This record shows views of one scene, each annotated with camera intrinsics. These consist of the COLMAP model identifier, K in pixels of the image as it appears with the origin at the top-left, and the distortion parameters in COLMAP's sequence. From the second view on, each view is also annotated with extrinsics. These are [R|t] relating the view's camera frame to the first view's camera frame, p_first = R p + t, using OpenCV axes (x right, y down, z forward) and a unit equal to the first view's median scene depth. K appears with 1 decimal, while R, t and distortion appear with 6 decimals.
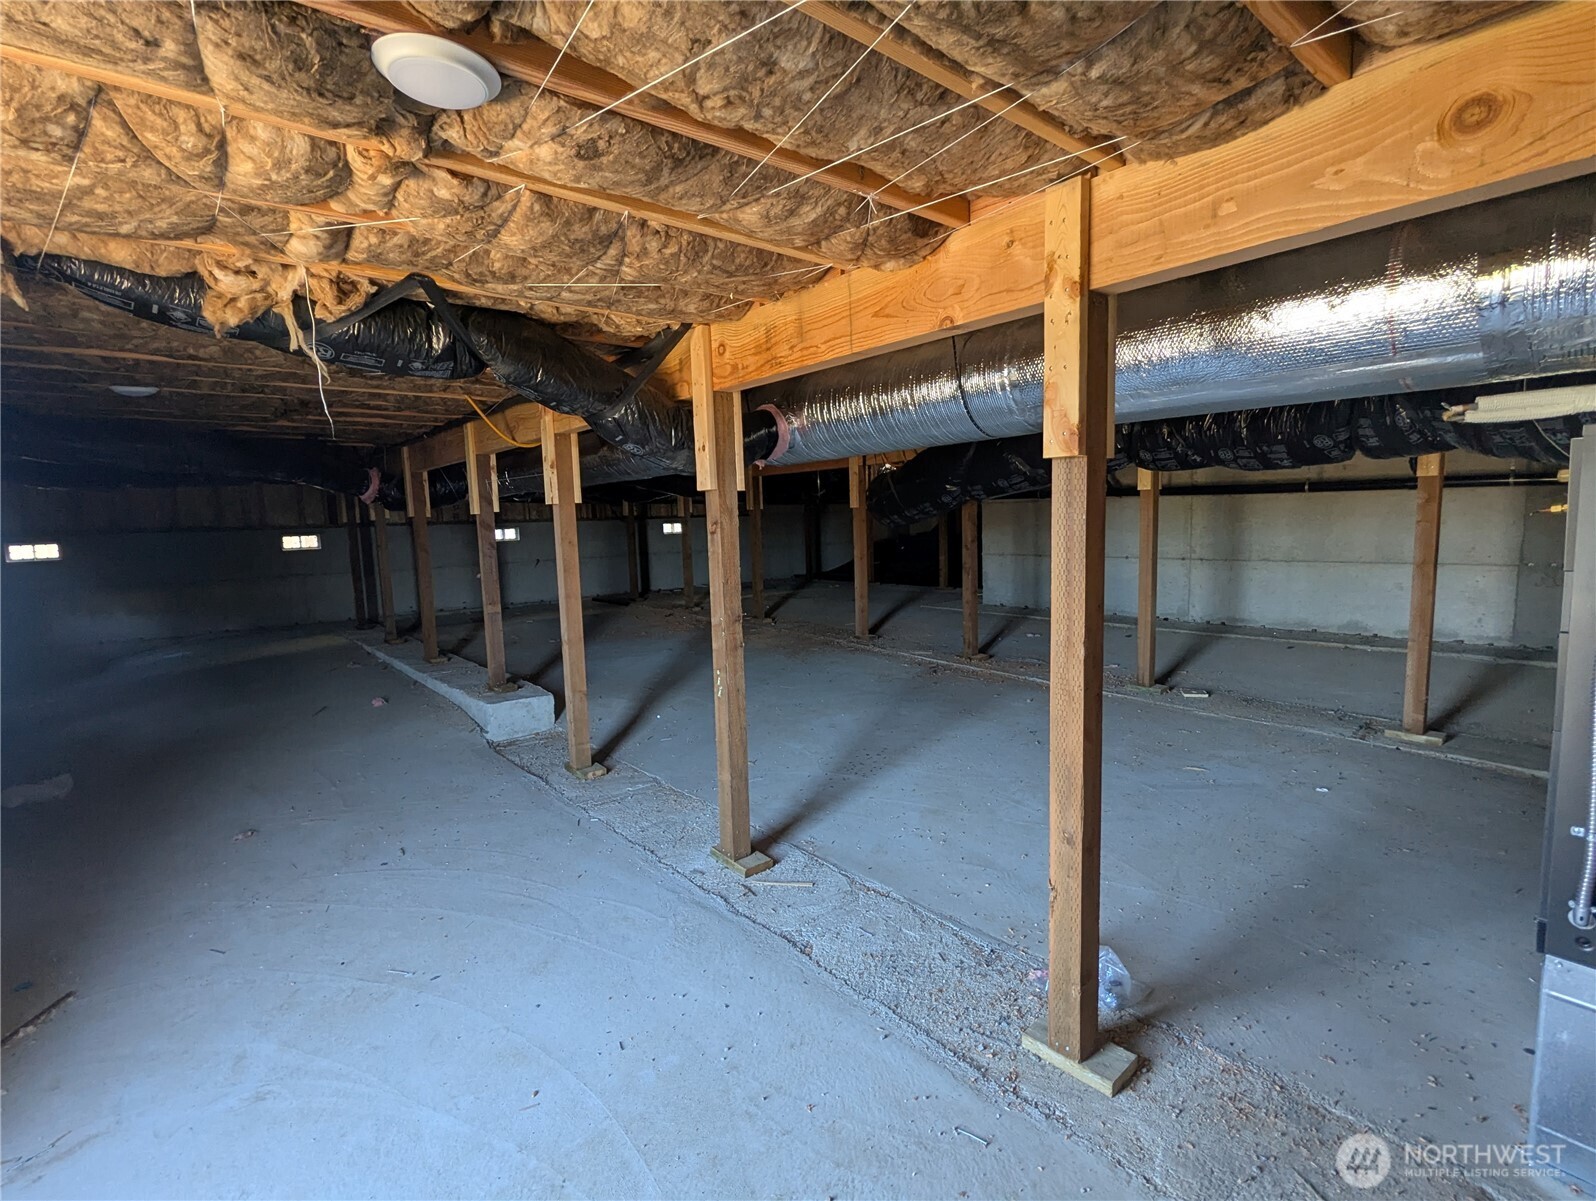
lens RADIAL K [[750.3, 0, 798.5], [0, 750.3, 602.0], [0, 0, 1]] dist [-0.001148, 0.001547]
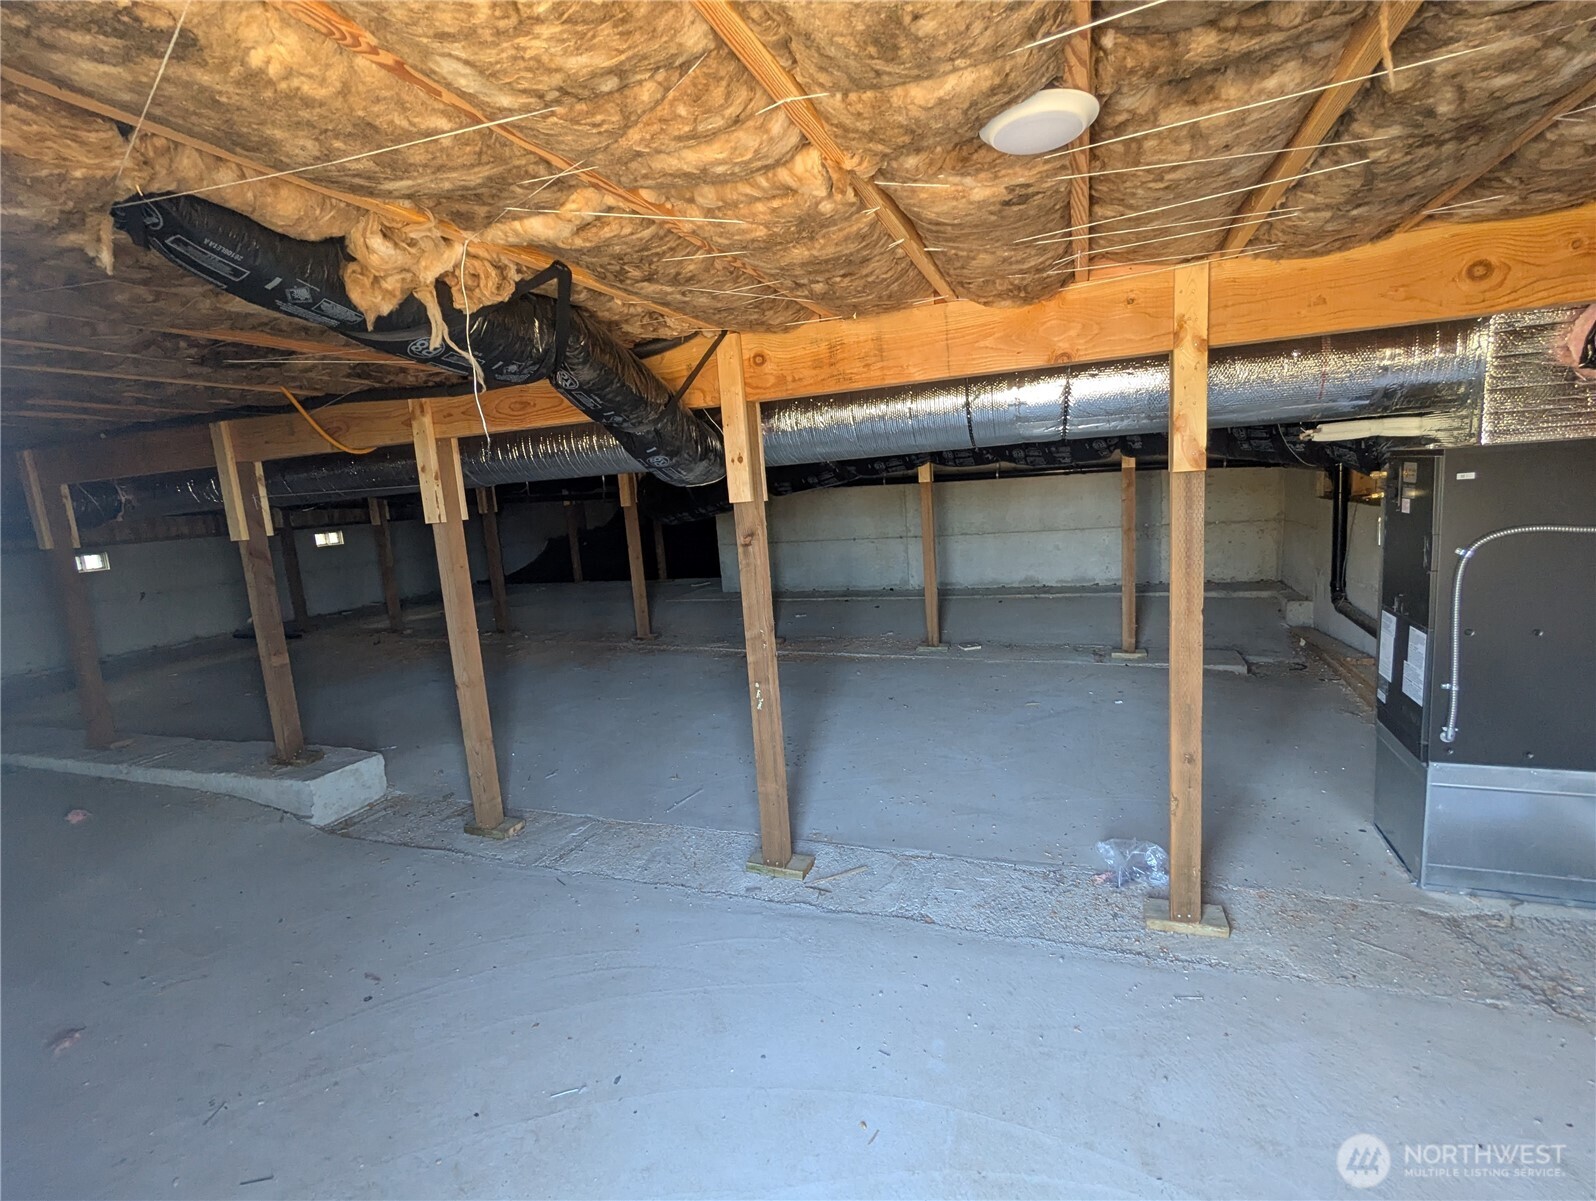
lens RADIAL K [[750.3, 0, 799.0], [0, 750.3, 599.9], [0, 0, 1]] dist [-0.001148, 0.001547]
pose [[0.871718, -0.104637, 0.478705, -0.533008], [0.098820, 0.994402, 0.037409, -0.050425], [-0.479940, 0.014696, 0.877178, 0.105337]]
